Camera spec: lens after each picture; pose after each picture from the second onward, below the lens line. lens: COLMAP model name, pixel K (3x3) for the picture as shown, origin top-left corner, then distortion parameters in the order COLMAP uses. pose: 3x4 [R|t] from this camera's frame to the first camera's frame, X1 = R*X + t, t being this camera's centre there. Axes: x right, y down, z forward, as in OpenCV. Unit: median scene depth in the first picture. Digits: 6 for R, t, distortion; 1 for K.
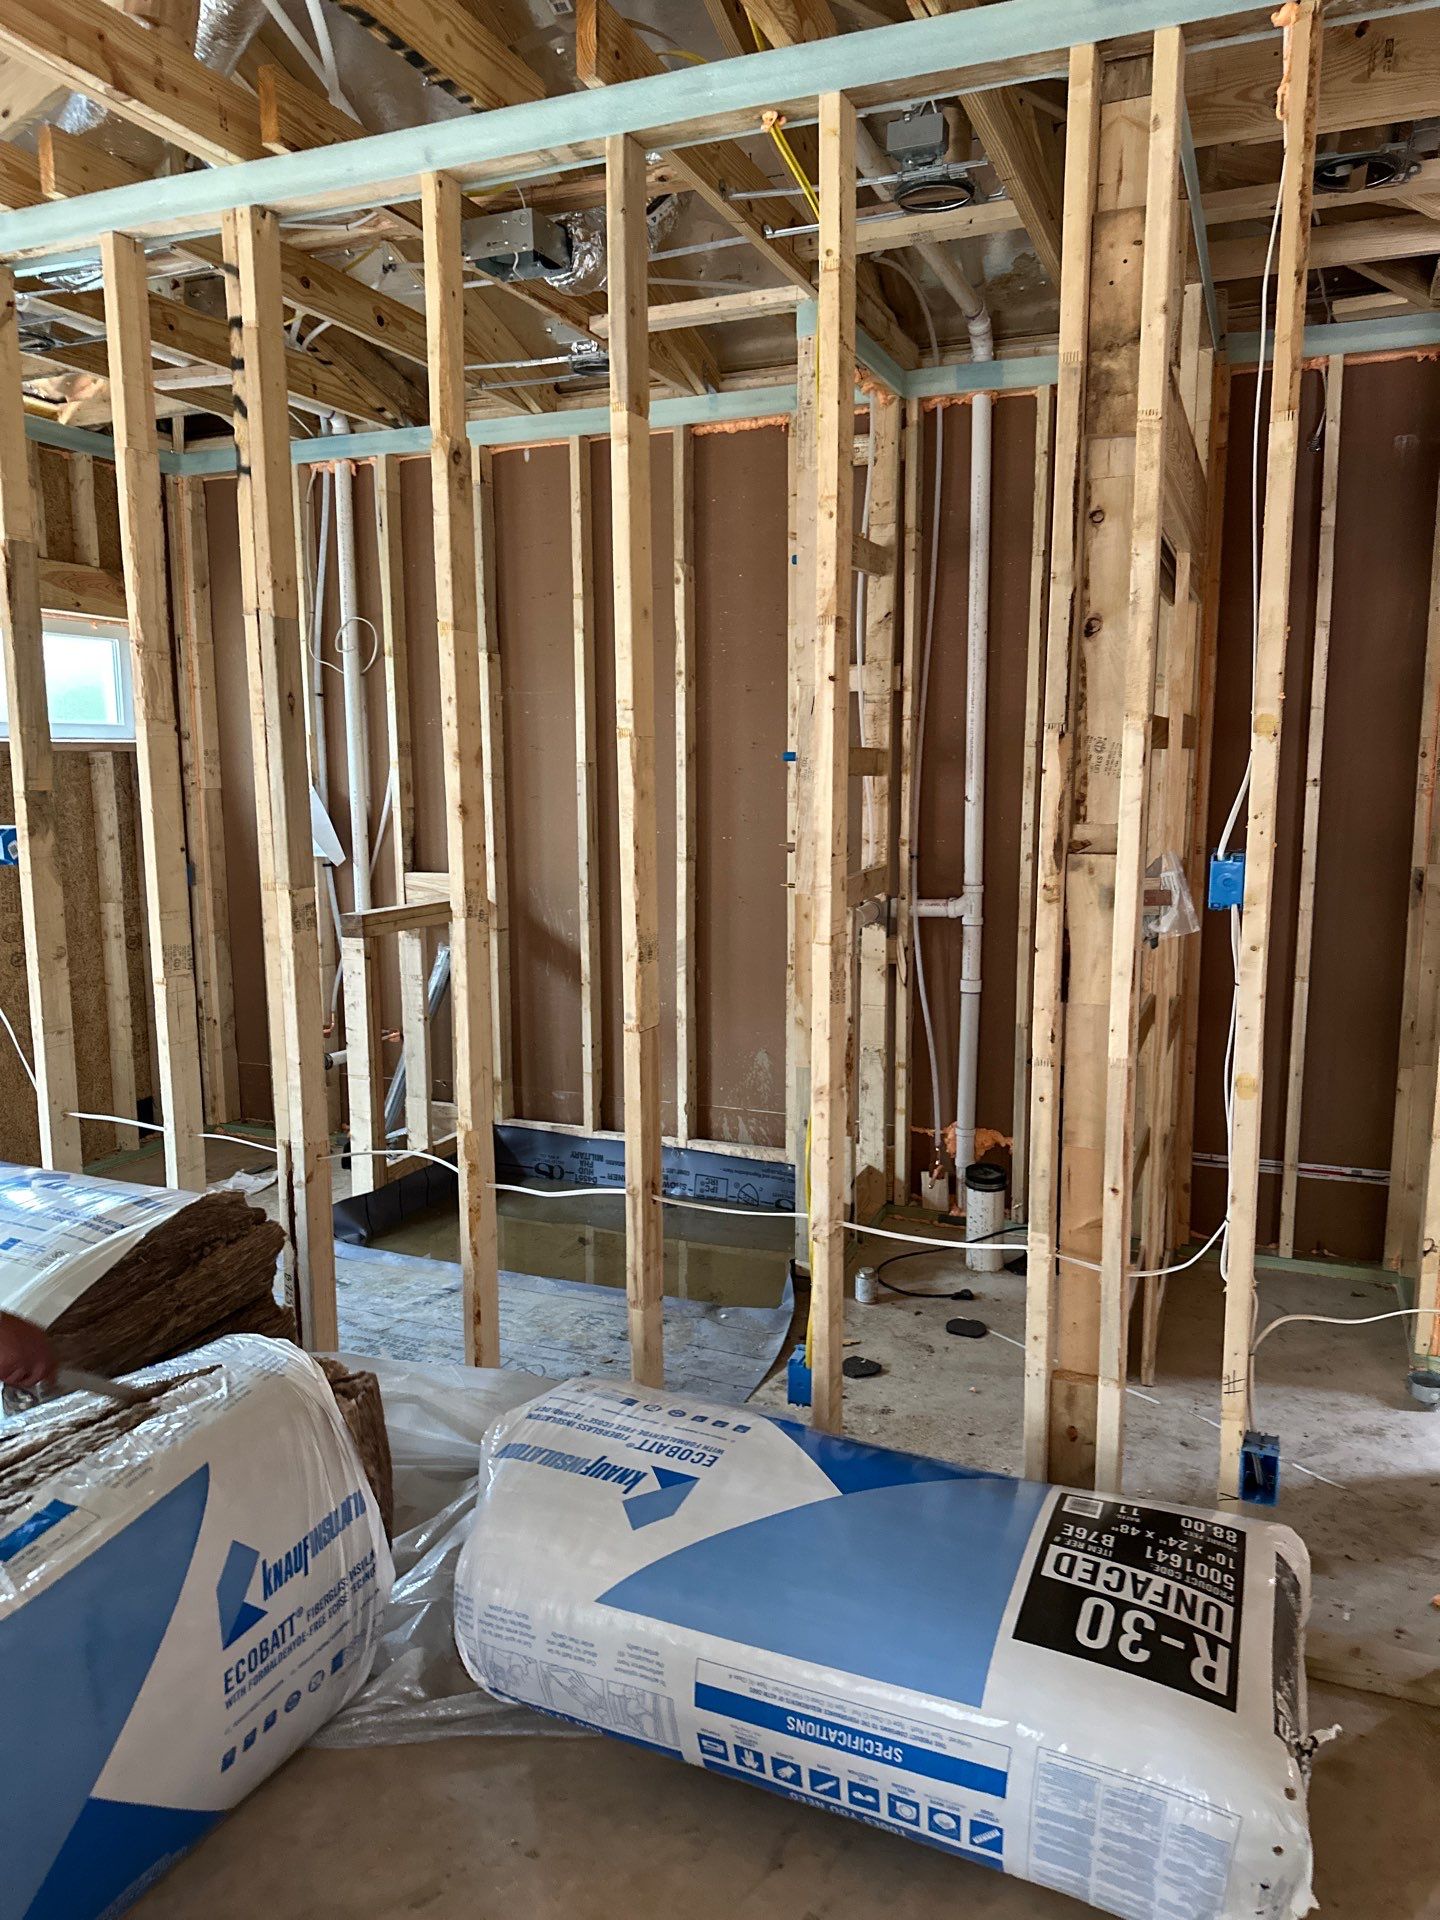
lens RADIAL K [[1371.1, 0, 720.0], [0, 1371.1, 960.0], [0, 0, 1]] dist [0.029840, -0.050305]
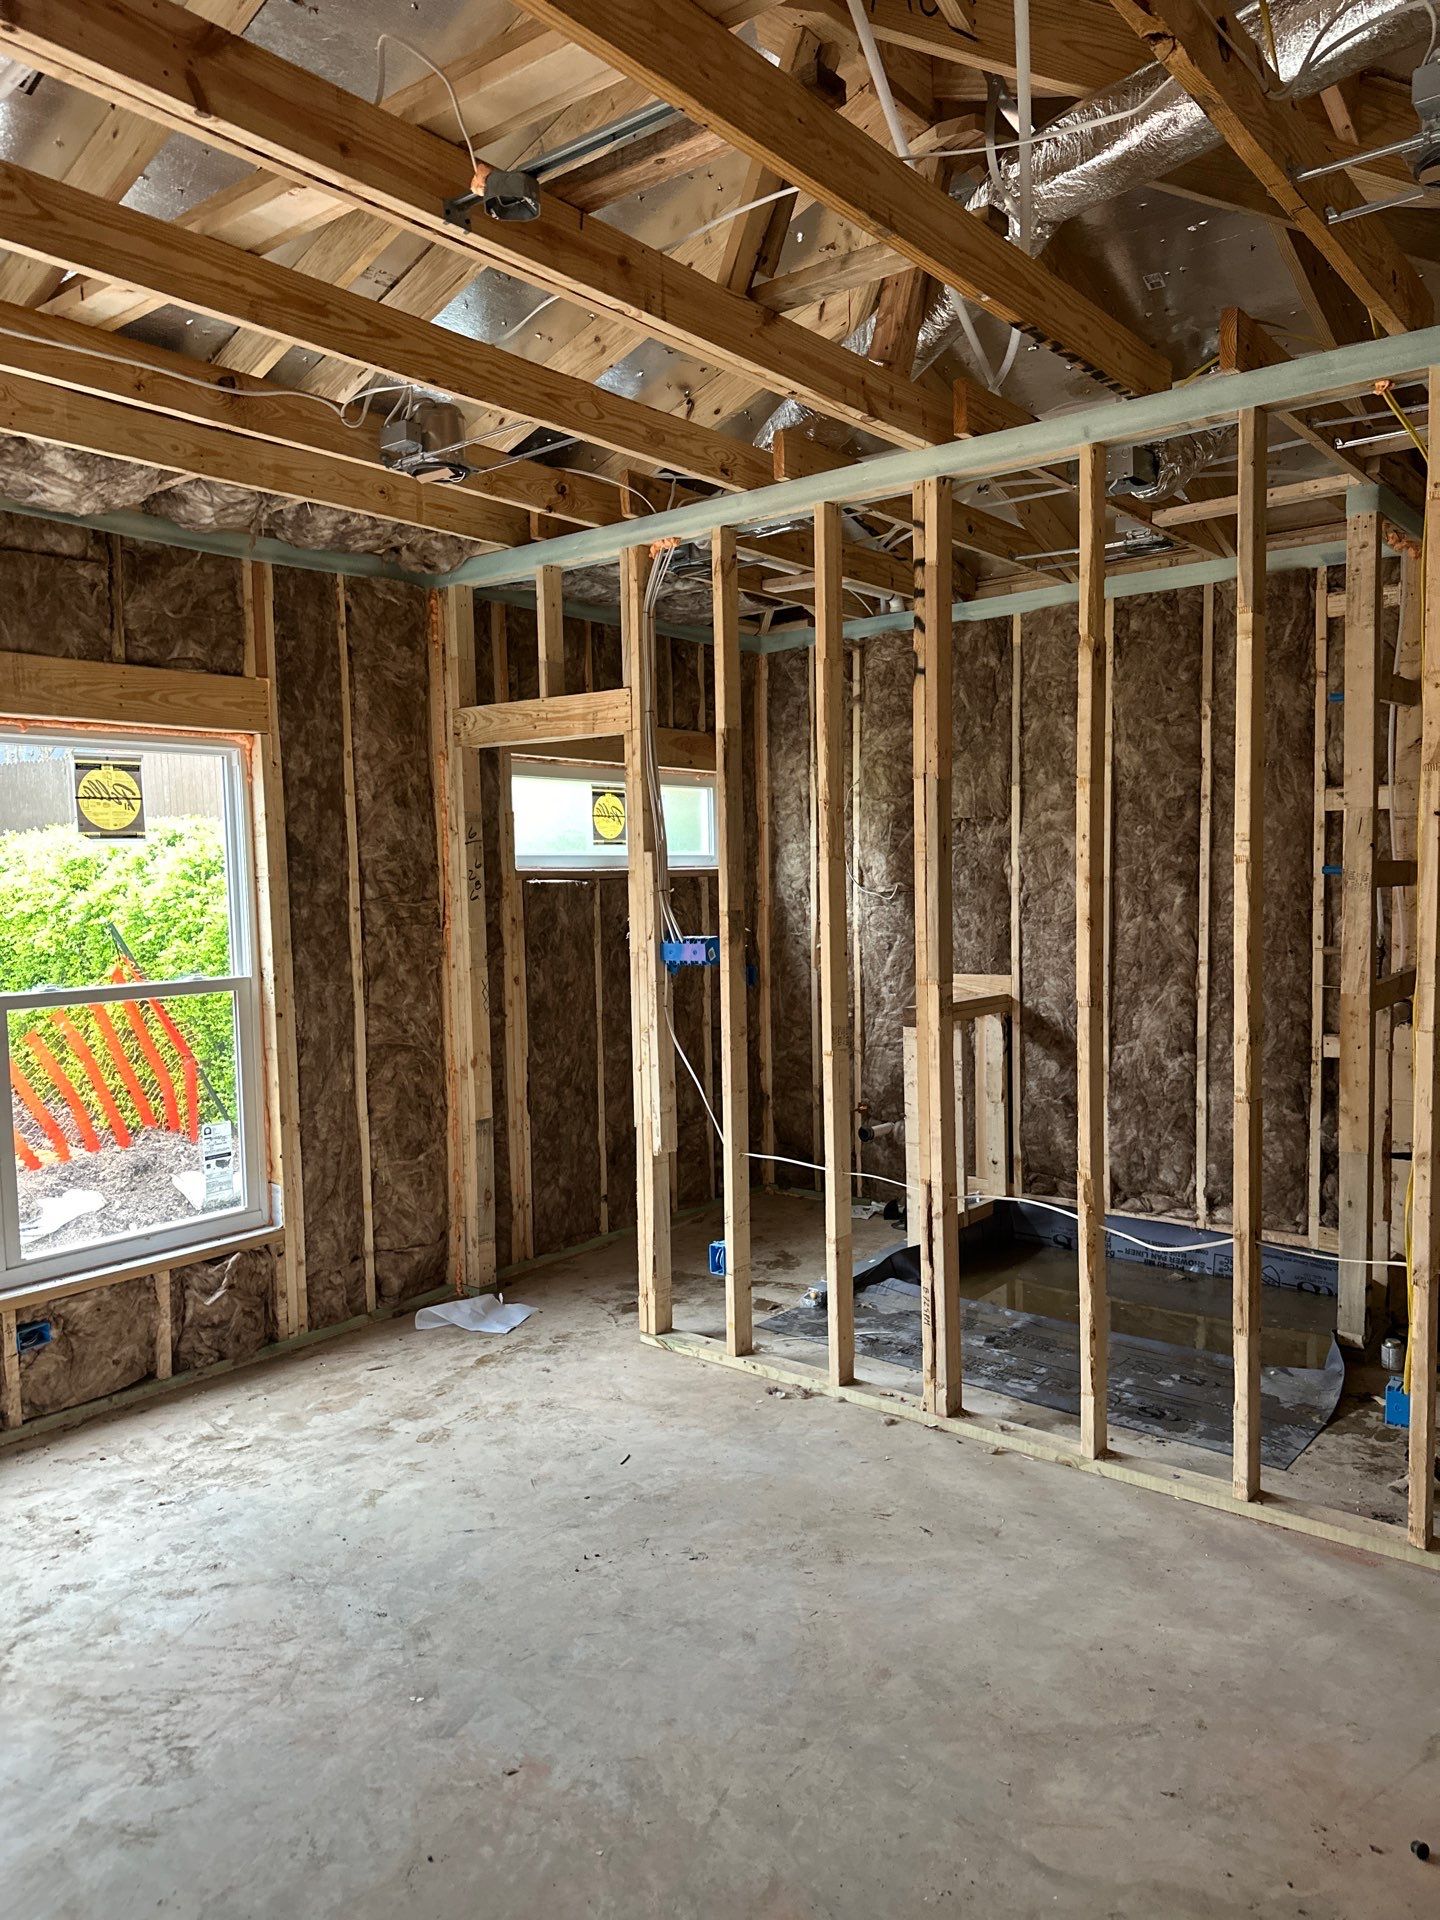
lens RADIAL K [[1331.5, 0, 720.0], [0, 1331.5, 960.0], [0, 0, 1]] dist [0.165408, -0.330728]
pose [[0.958095, 0.001641, -0.286445, -0.152976], [-0.023510, 0.997060, -0.072926, 0.023809], [0.285483, 0.076604, 0.955317, -0.274007]]
